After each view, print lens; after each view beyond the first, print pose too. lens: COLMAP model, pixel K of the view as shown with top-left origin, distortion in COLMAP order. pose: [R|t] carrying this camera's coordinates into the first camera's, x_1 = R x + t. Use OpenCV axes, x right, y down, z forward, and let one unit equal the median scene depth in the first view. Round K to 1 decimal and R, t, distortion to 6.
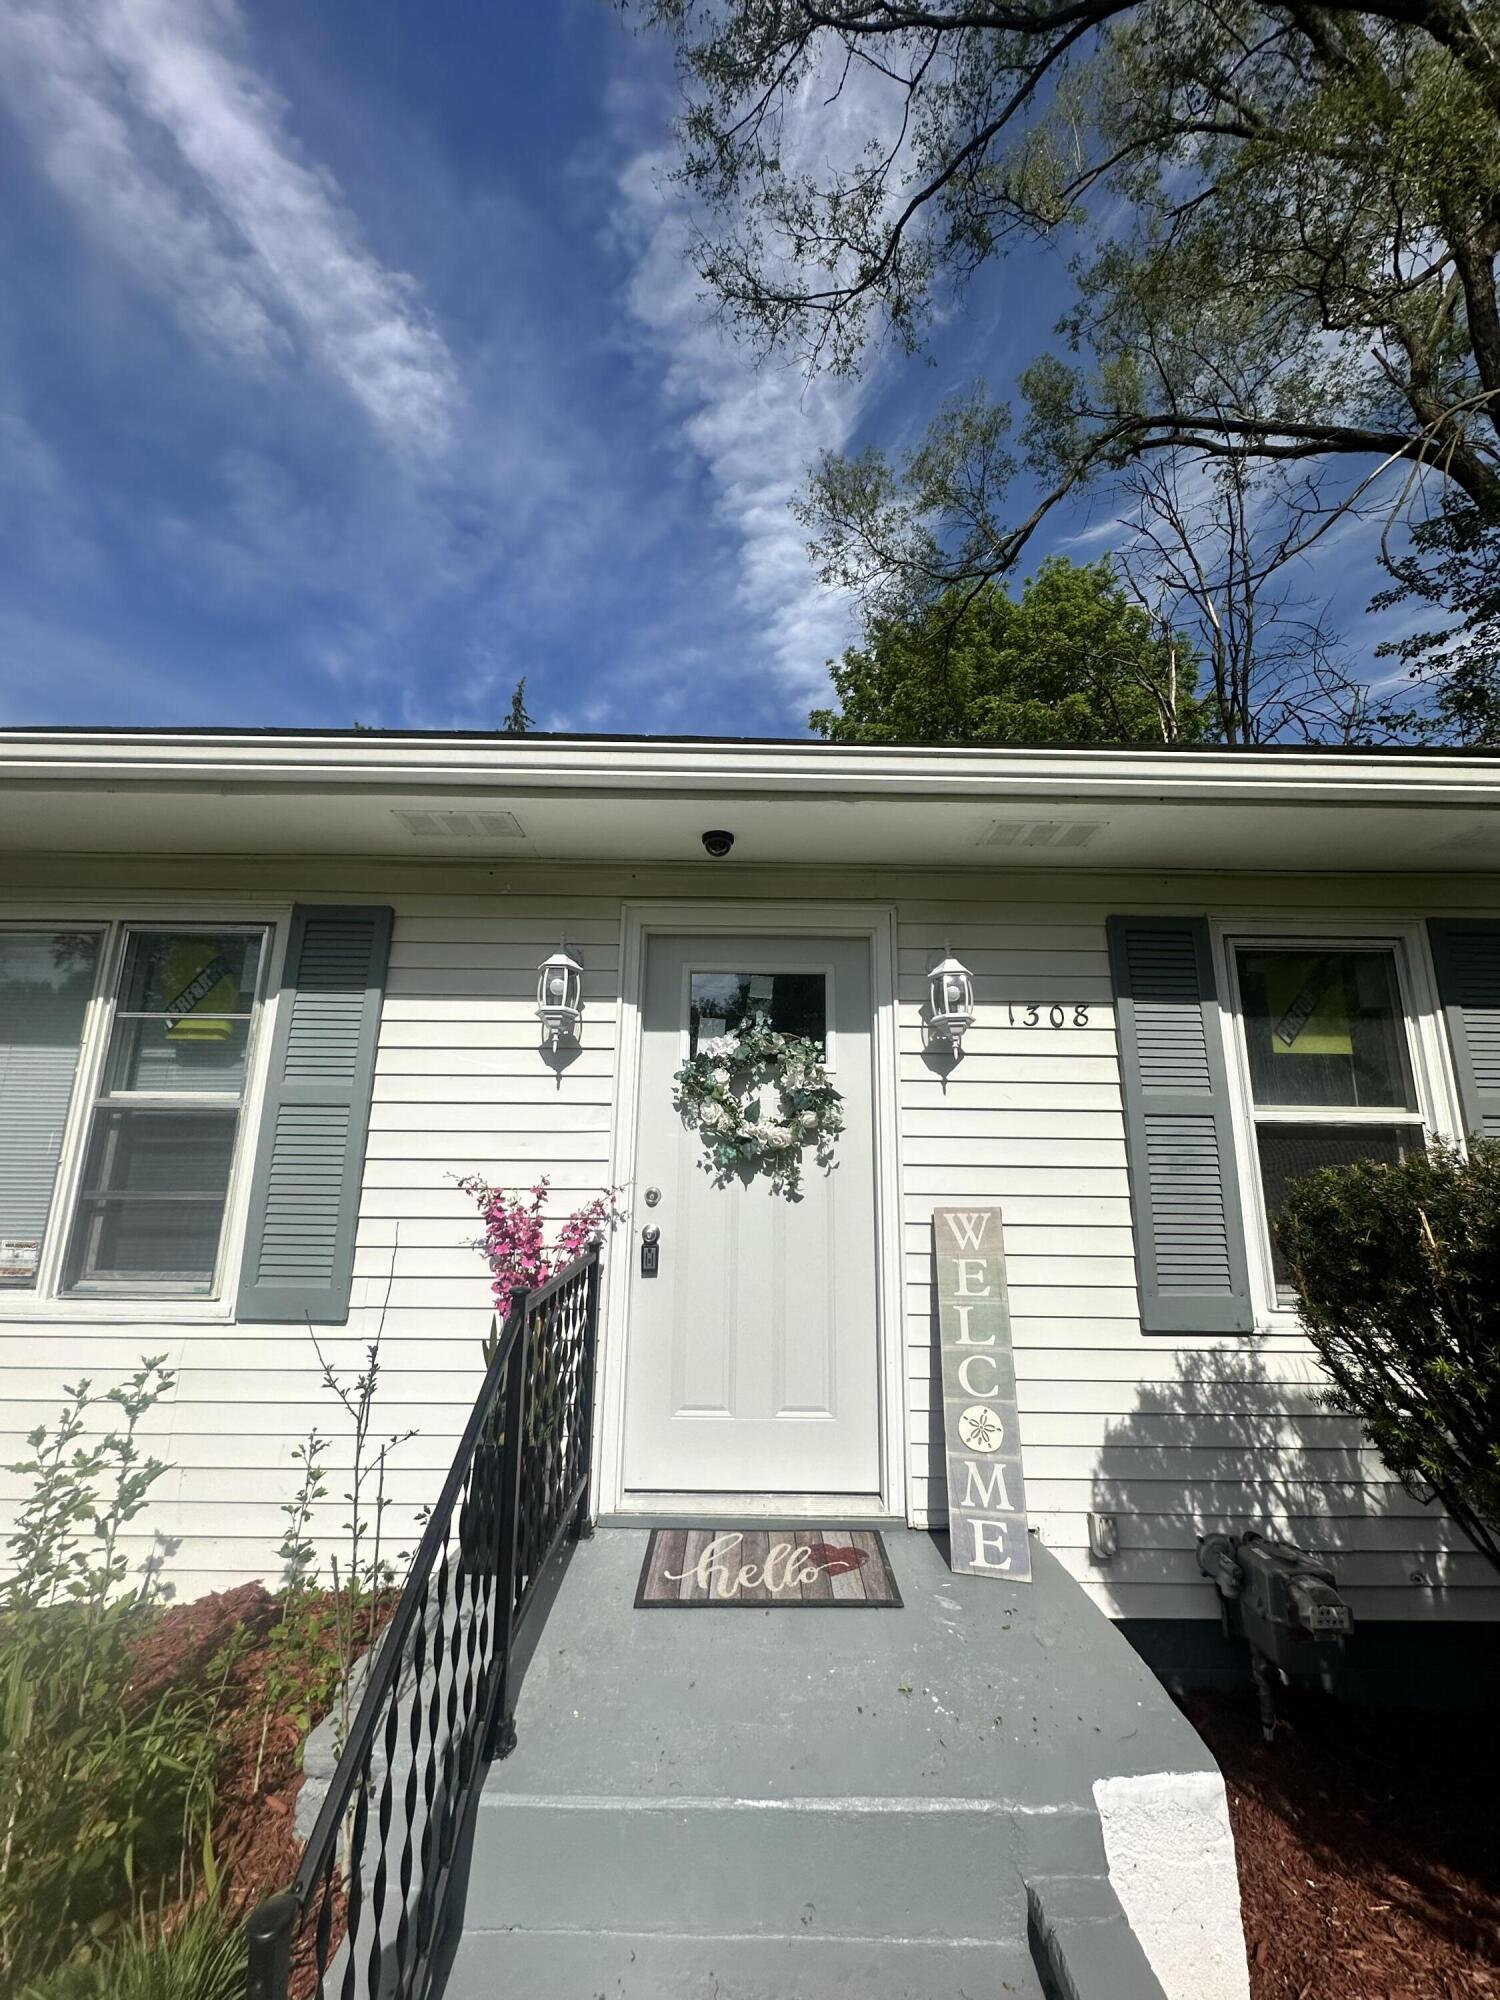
lens RADIAL K [[798.1, 0, 757.4], [0, 798.1, 1004.6], [0, 0, 1]] dist [-0.001583, 0.000452]
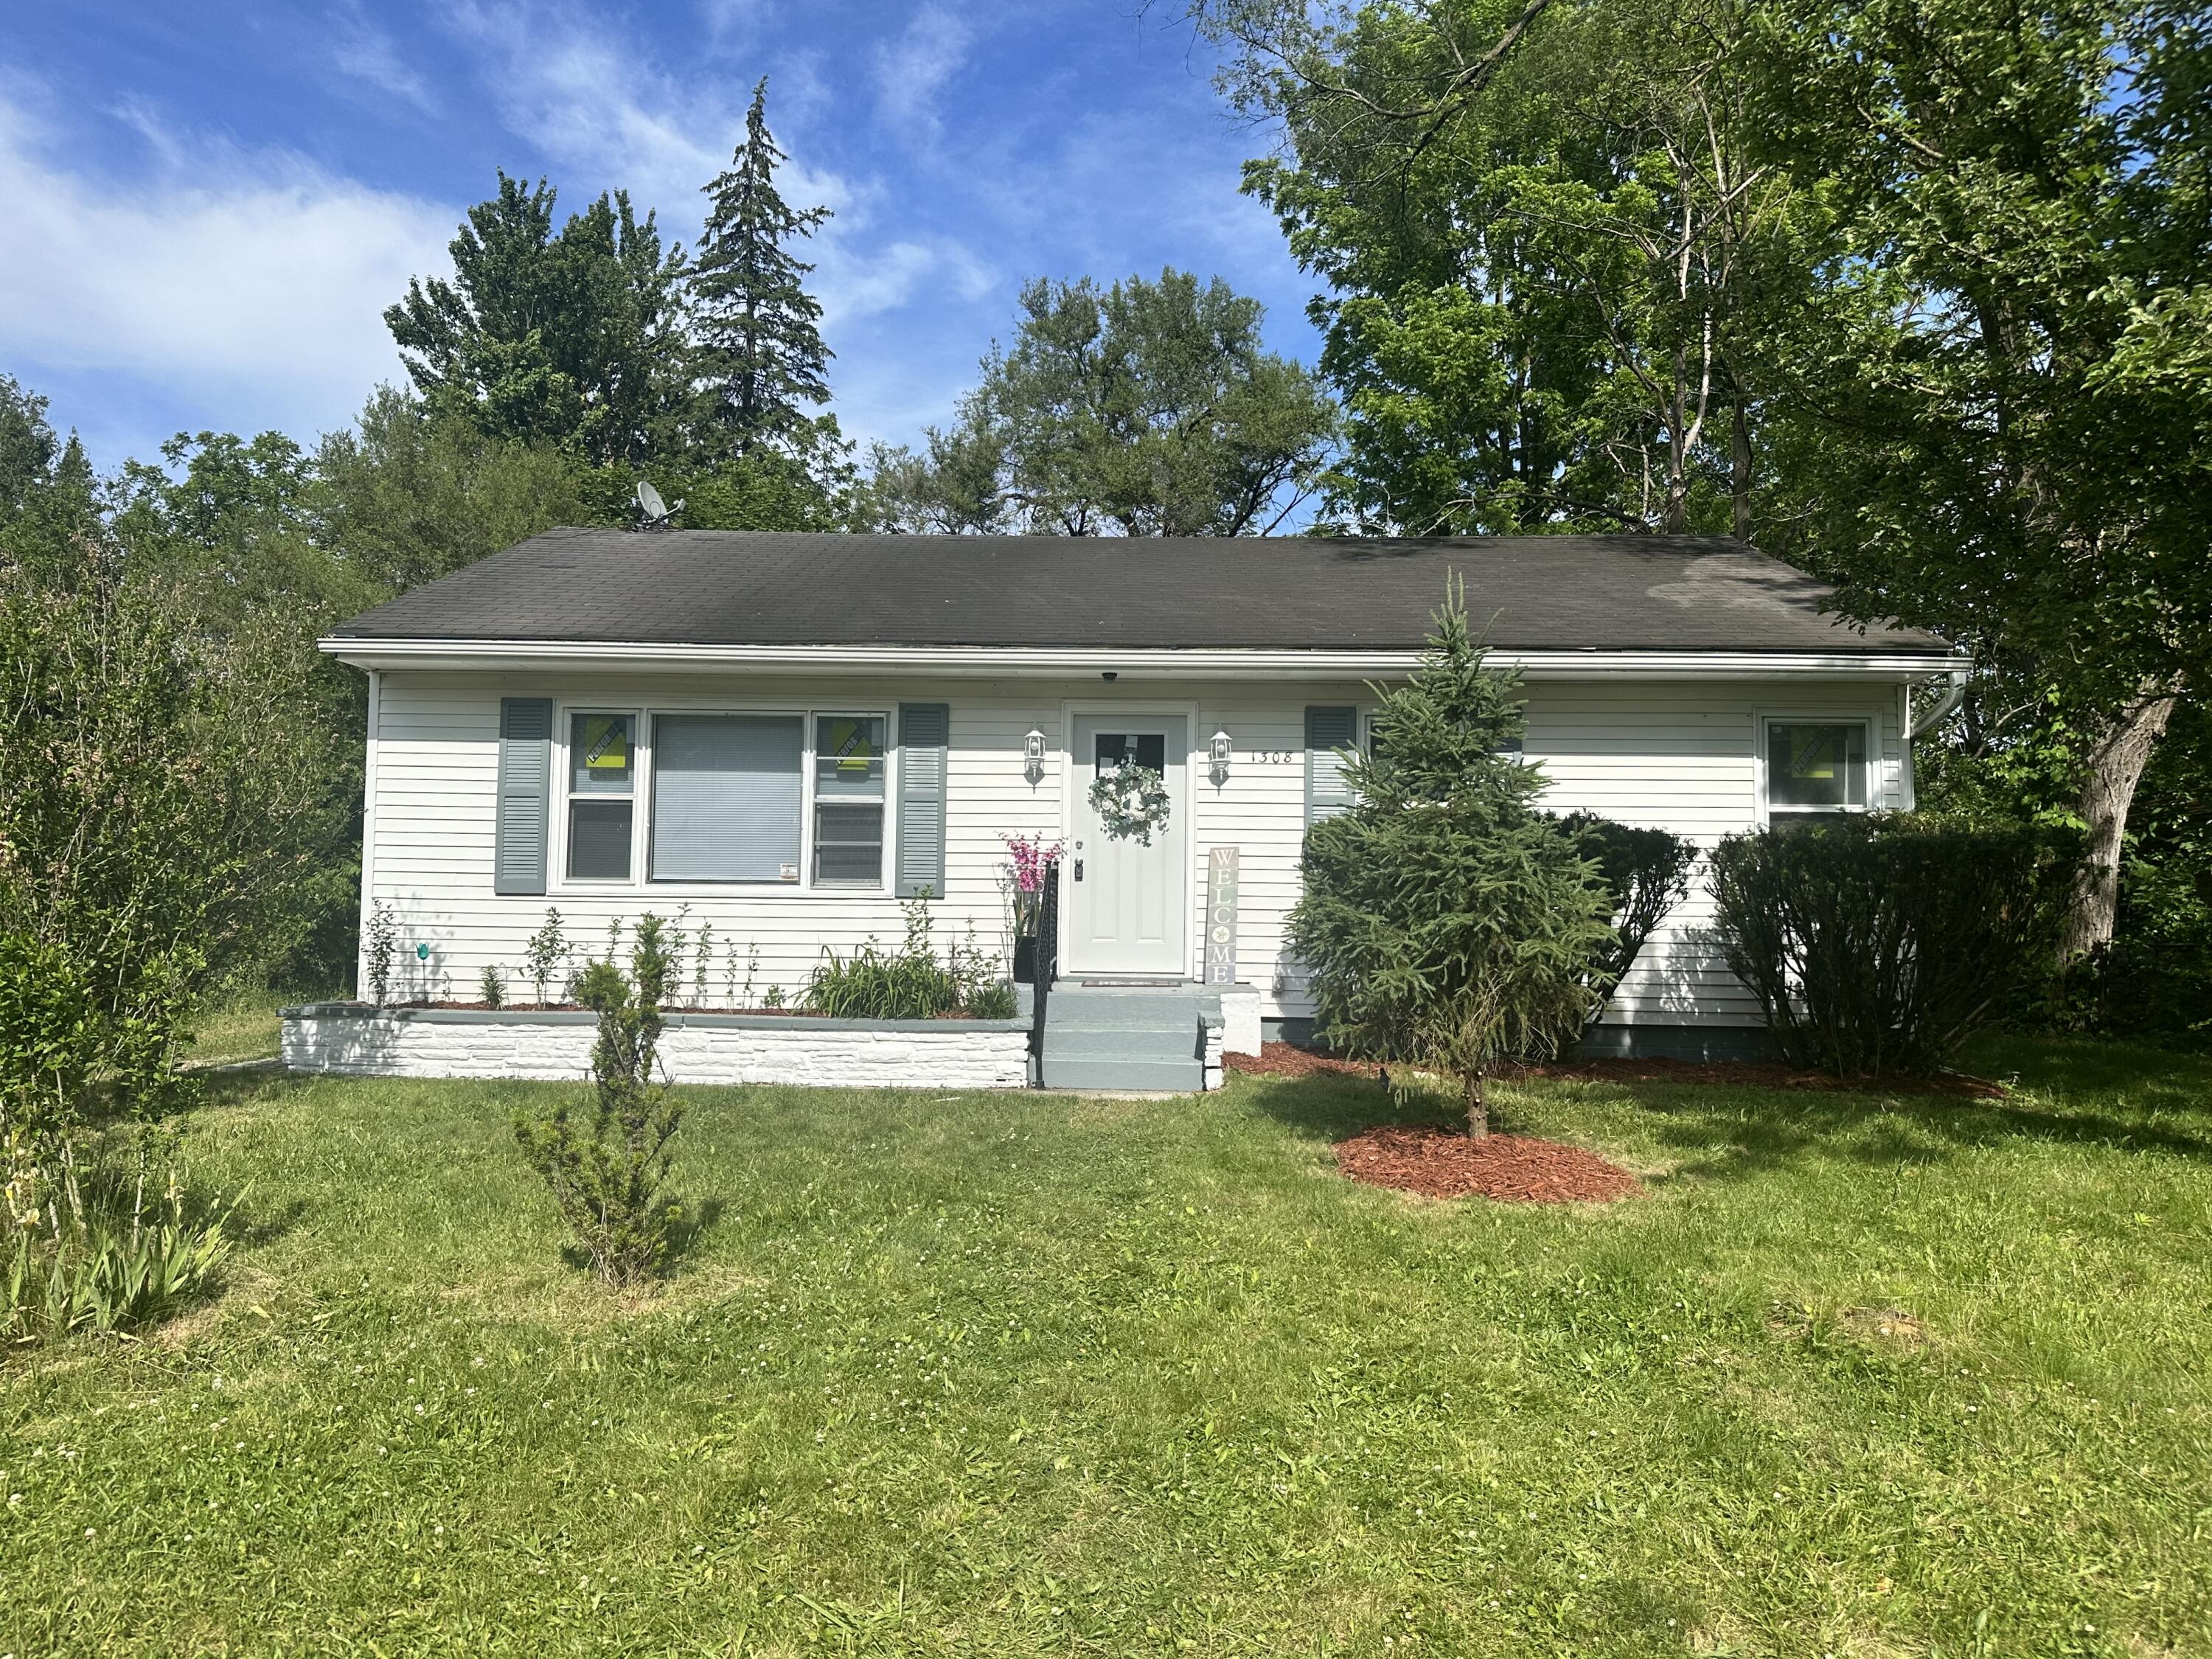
lens RADIAL K [[1546.8, 0, 1106.9], [0, 1546.8, 829.5], [0, 0, 1]] dist [0.000194, 0.000016]
pose [[0.999133, -0.001369, -0.041615, 0.109027], [0.007543, 0.988870, 0.148591, -0.399098], [0.040948, -0.148776, 0.988023, -2.986862]]
